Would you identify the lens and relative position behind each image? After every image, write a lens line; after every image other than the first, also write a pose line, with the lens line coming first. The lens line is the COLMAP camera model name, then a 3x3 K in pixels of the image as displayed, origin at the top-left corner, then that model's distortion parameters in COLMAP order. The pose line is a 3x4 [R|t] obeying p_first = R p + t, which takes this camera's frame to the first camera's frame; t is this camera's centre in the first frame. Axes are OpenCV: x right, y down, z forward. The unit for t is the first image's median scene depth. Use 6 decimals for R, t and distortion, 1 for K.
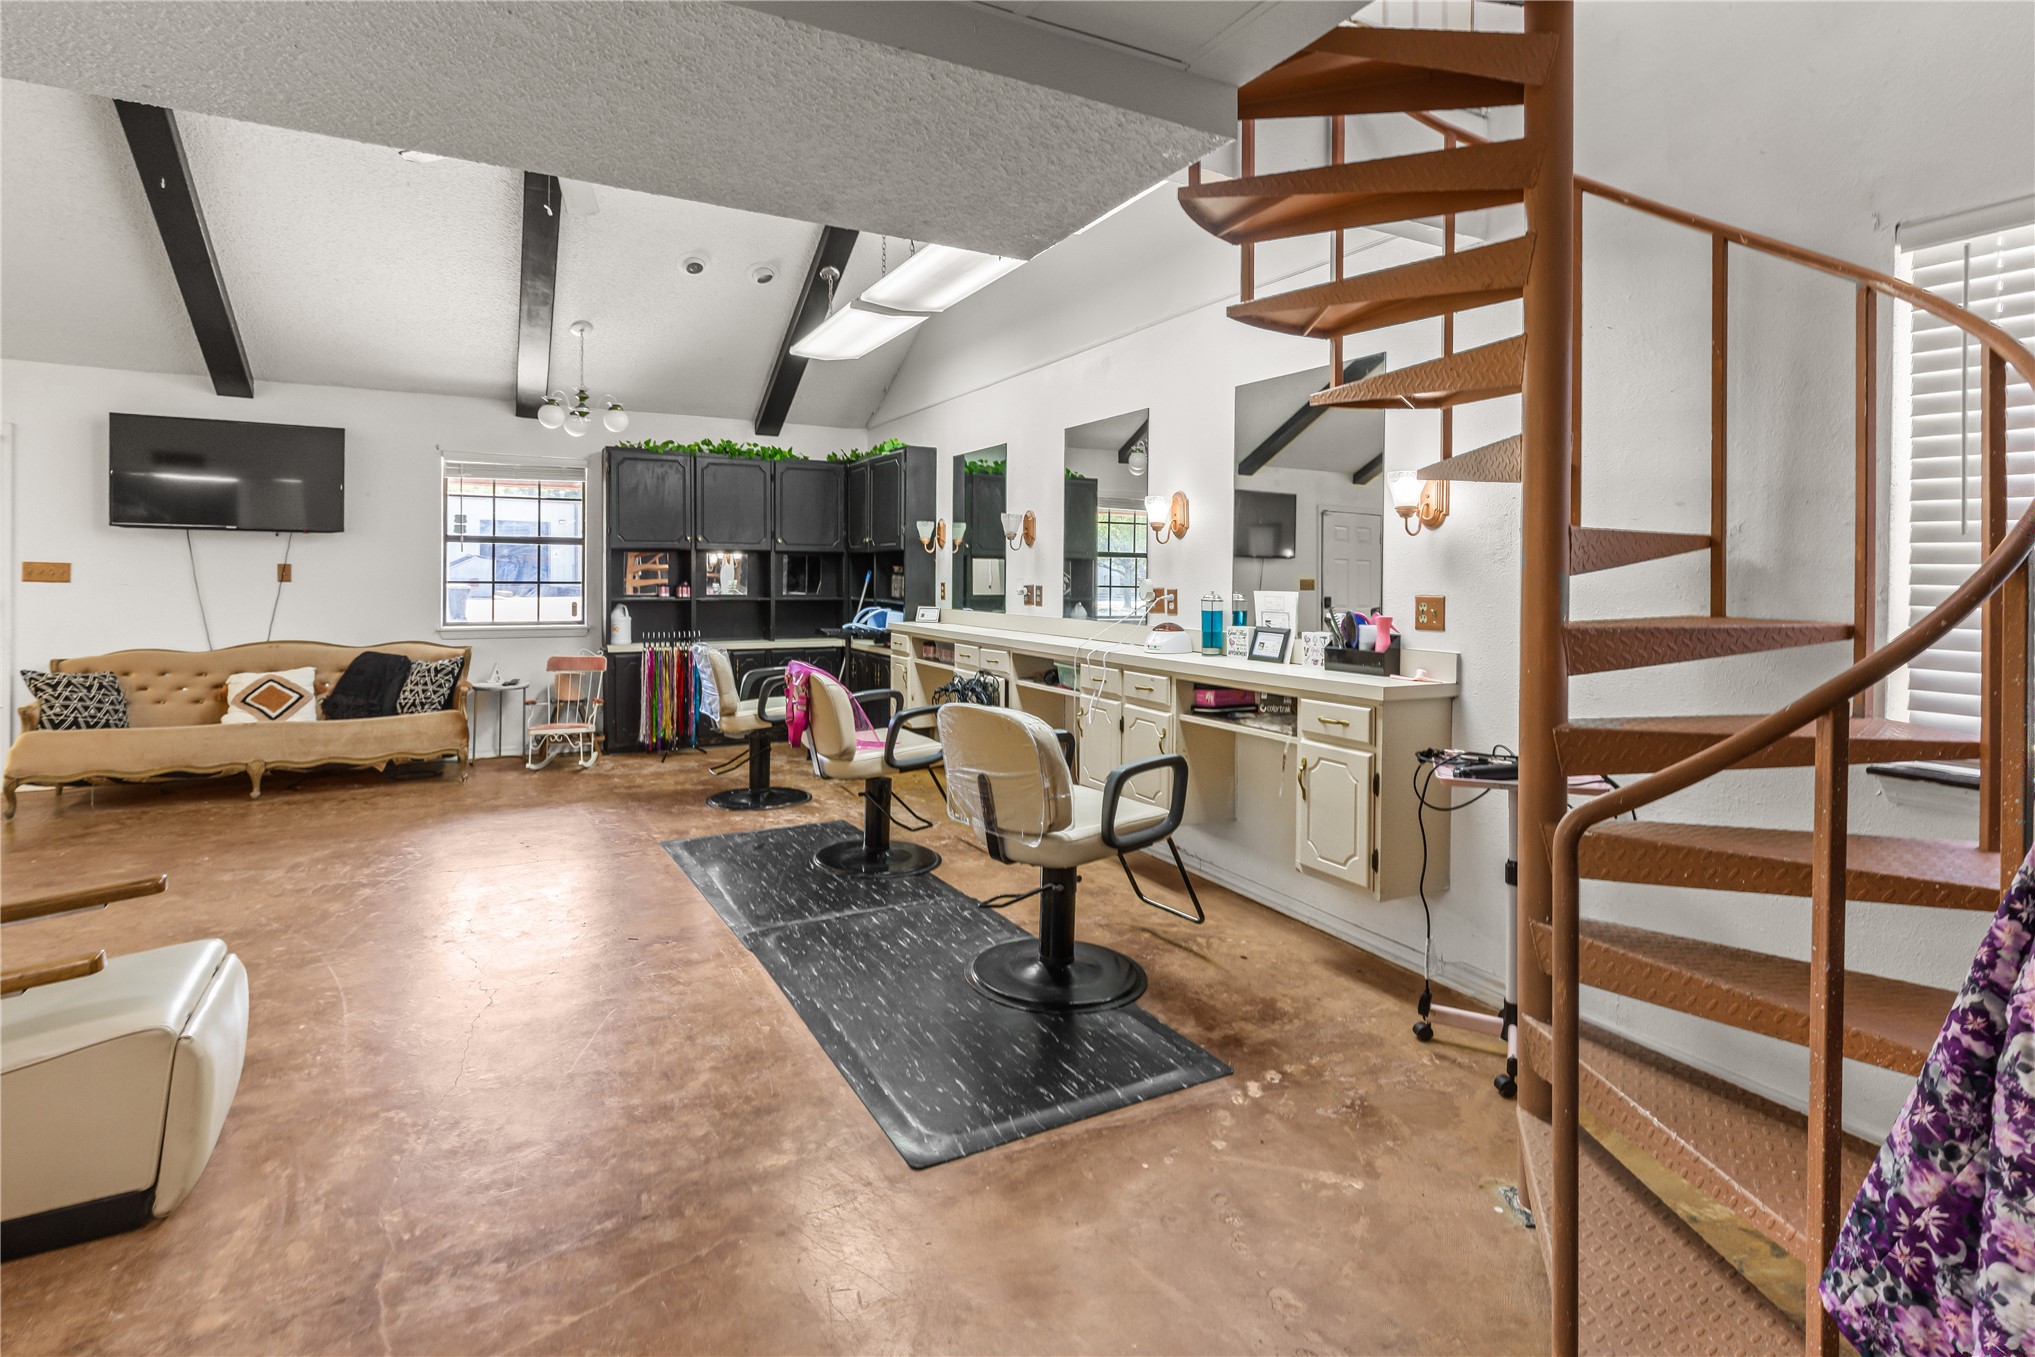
lens RADIAL K [[975.6, 0, 1013.7], [0, 975.6, 582.9], [0, 0, 1]] dist [0.000093, -0.000139]
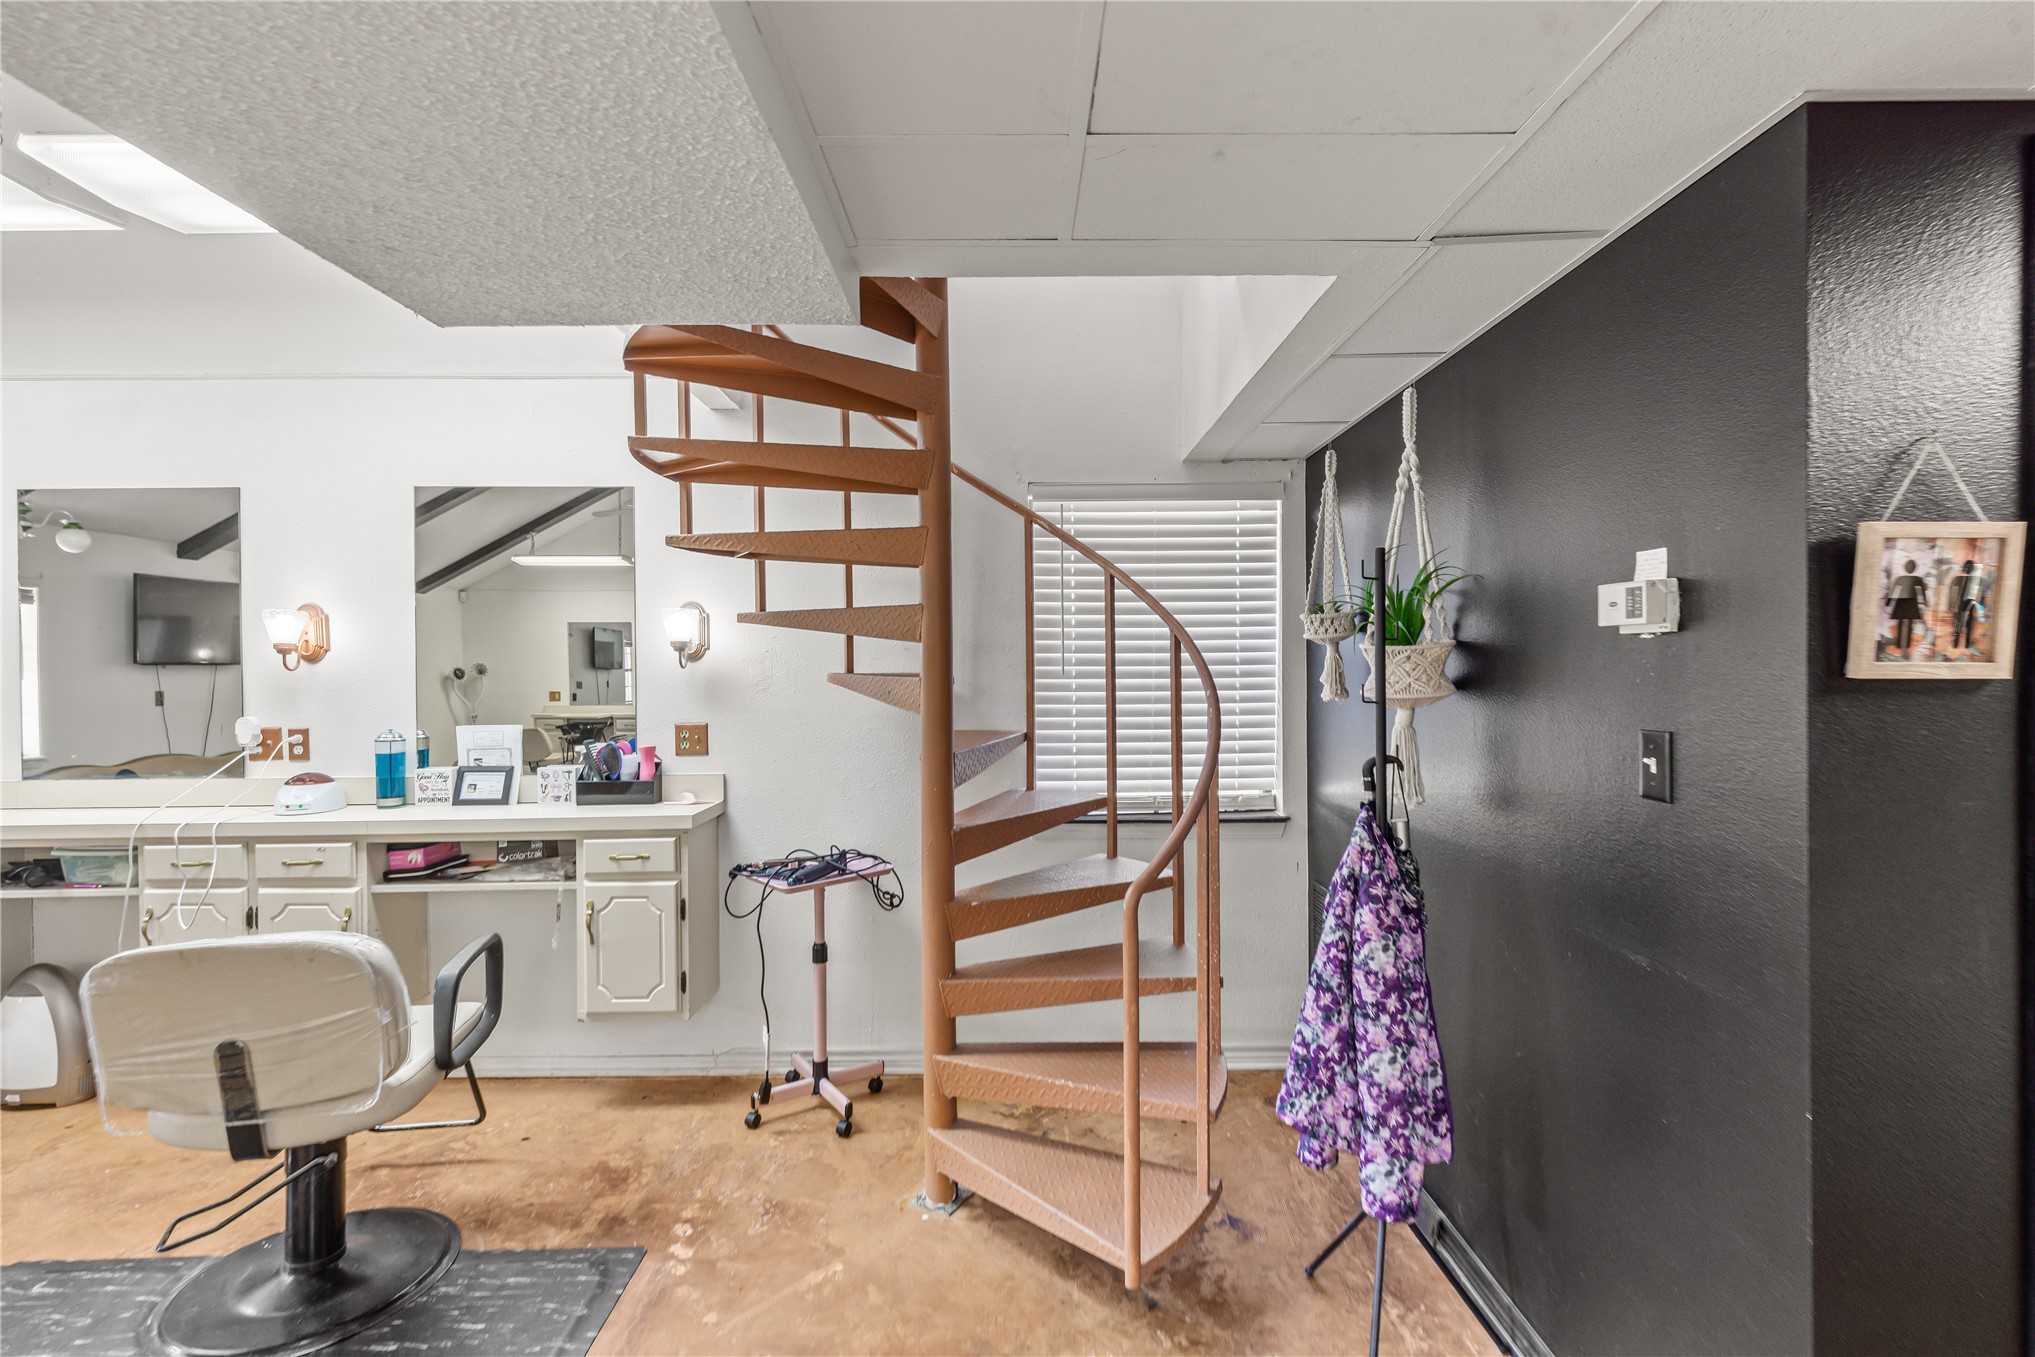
lens RADIAL K [[921.3, 0, 1017.5], [0, 921.3, 678.5], [0, 0, 1]] dist [0.003776, 0.000328]
pose [[0.465847, -0.028348, 0.884411, -0.357127], [0.022729, 0.999540, 0.020066, -0.056798], [-0.884573, 0.010754, 0.466277, 0.241236]]
